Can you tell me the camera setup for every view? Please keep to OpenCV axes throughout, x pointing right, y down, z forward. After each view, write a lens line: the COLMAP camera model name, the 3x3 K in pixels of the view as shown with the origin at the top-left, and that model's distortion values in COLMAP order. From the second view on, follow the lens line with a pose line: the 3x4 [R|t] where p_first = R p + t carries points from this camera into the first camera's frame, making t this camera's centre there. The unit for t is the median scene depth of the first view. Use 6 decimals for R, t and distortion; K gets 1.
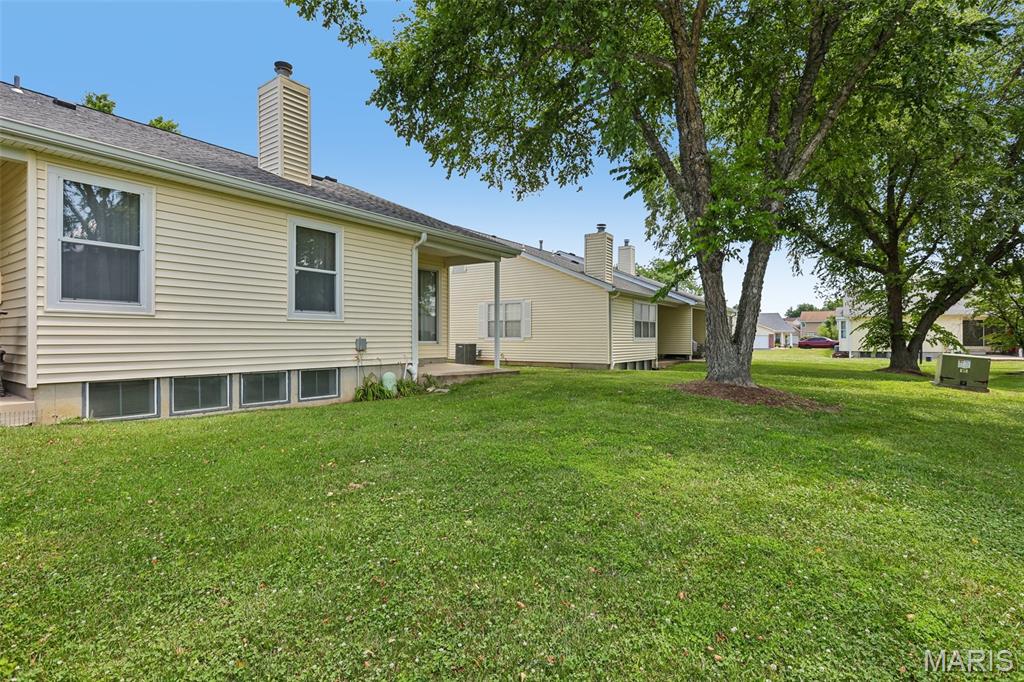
lens RADIAL K [[499.5, 0, 512.0], [0, 499.5, 341.0], [0, 0, 1]] dist [-0.003251, -0.000203]
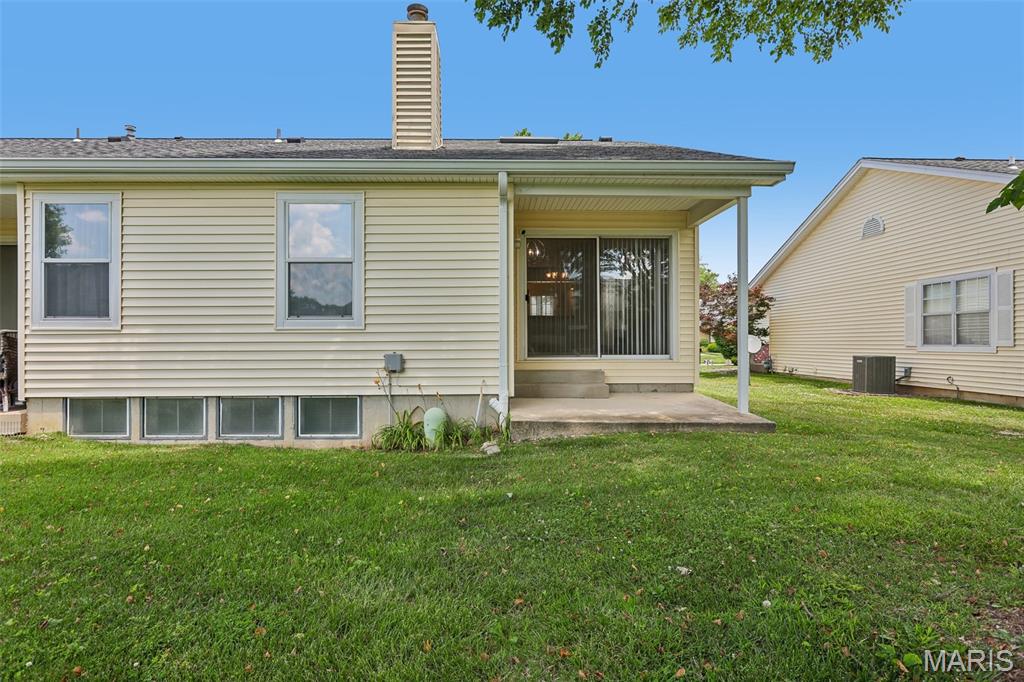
lens RADIAL K [[541.4, 0, 512.0], [0, 541.4, 341.0], [0, 0, 1]] dist [-0.013472, -0.000132]
pose [[0.596590, -0.006332, -0.802521, 0.417840], [-0.000711, 0.999964, -0.008418, -0.018413], [0.802546, 0.005593, 0.596565, 0.788122]]
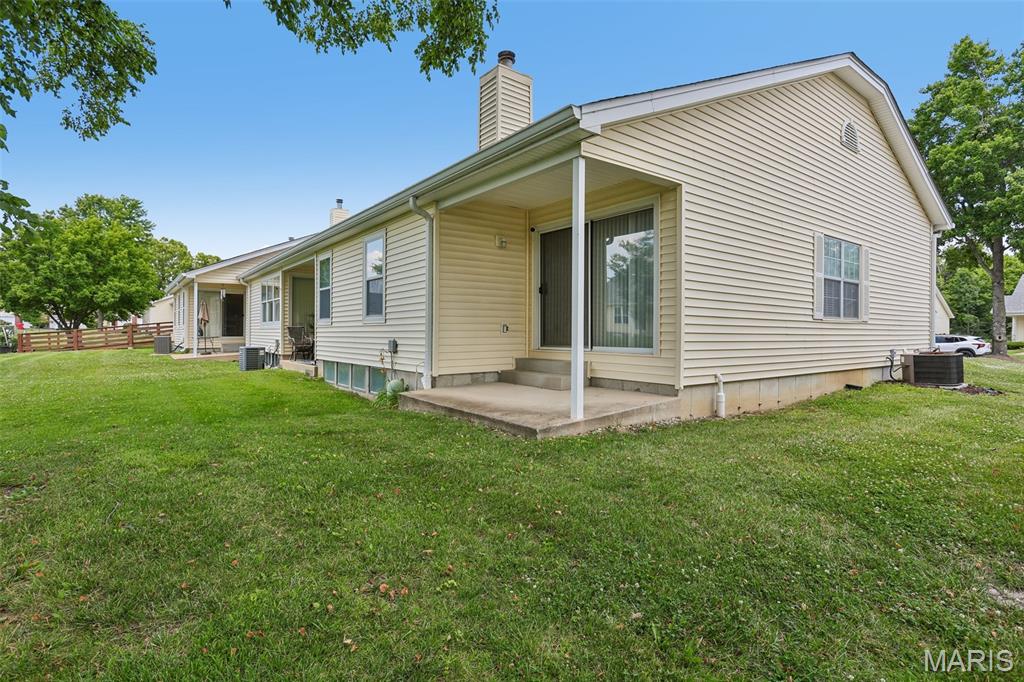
lens RADIAL K [[499.5, 0, 512.0], [0, 499.5, 341.0], [0, 0, 1]] dist [-0.003251, -0.000203]
pose [[-0.296444, 0.011484, -0.954981, 0.607804], [-0.012046, 0.999803, 0.015763, -0.023945], [0.954974, 0.016177, -0.296248, 1.690945]]
